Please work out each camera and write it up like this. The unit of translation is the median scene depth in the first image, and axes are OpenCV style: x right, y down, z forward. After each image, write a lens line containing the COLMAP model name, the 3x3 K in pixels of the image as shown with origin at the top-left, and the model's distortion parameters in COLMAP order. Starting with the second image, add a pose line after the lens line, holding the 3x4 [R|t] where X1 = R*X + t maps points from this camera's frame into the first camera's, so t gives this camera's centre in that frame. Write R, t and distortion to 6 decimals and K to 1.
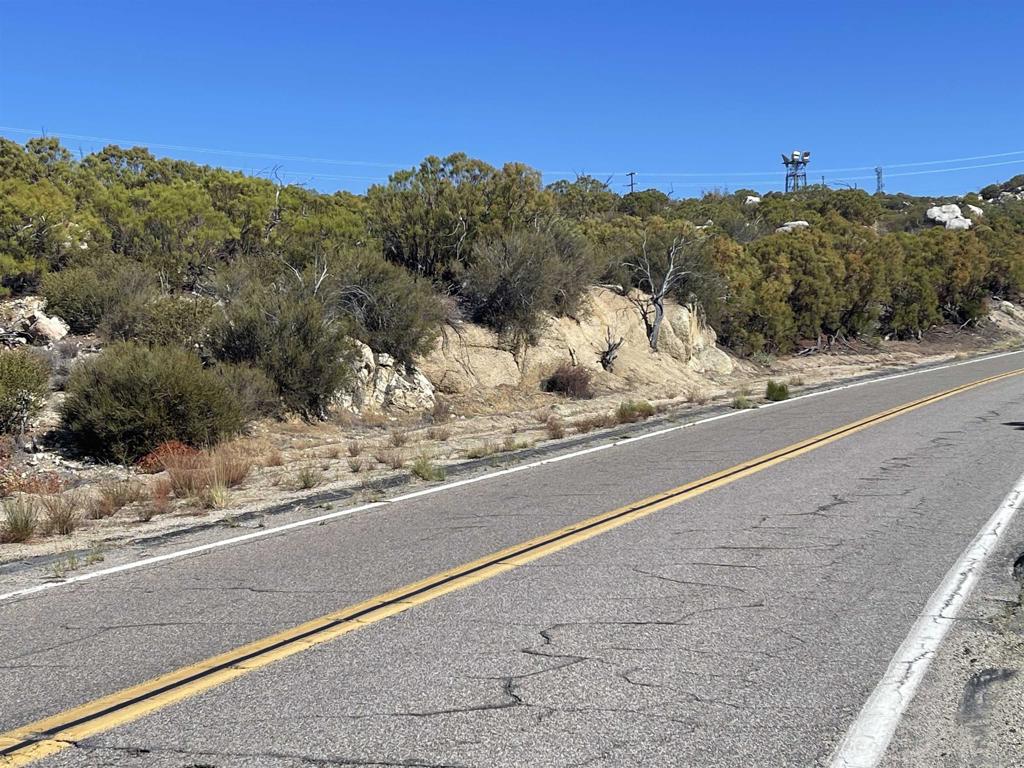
lens RADIAL K [[1584.2, 0, 514.8], [0, 1584.2, 383.9], [0, 0, 1]] dist [0.022646, 0.000000]
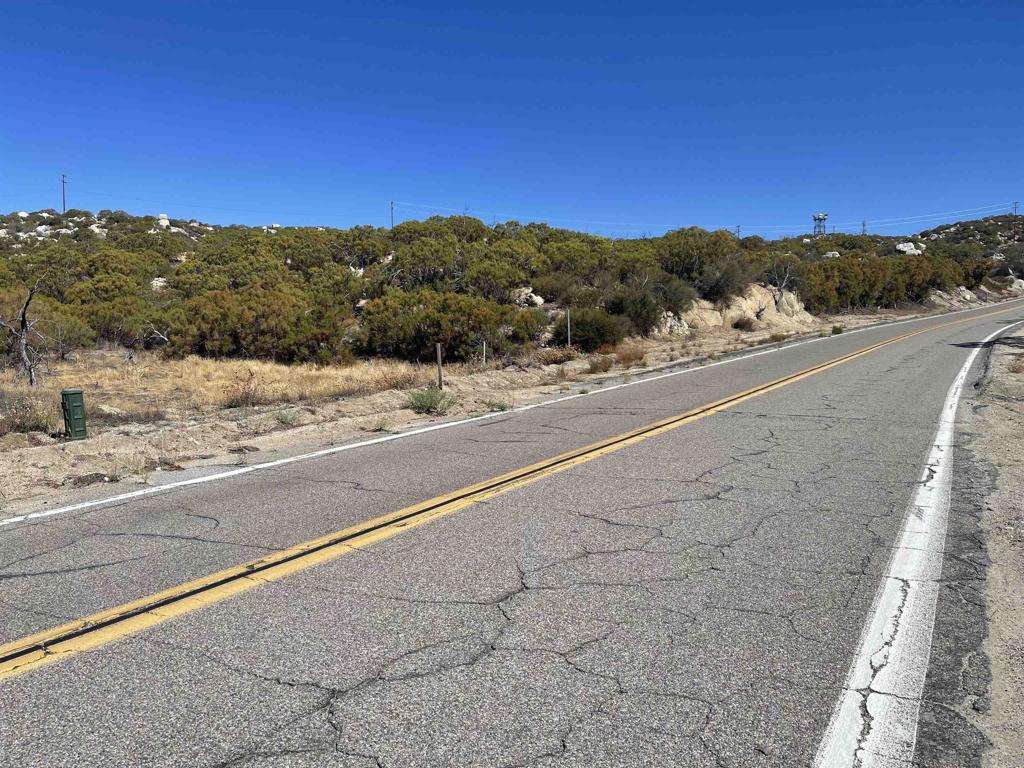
lens RADIAL K [[736.2, 0, 507.7], [0, 736.2, 385.5], [0, 0, 1]] dist [-0.011441, -0.028105]
pose [[0.975972, 0.031407, -0.215620, -0.059250], [-0.014120, 0.996594, 0.081250, 0.004422], [0.217437, -0.076253, 0.973091, -0.123907]]
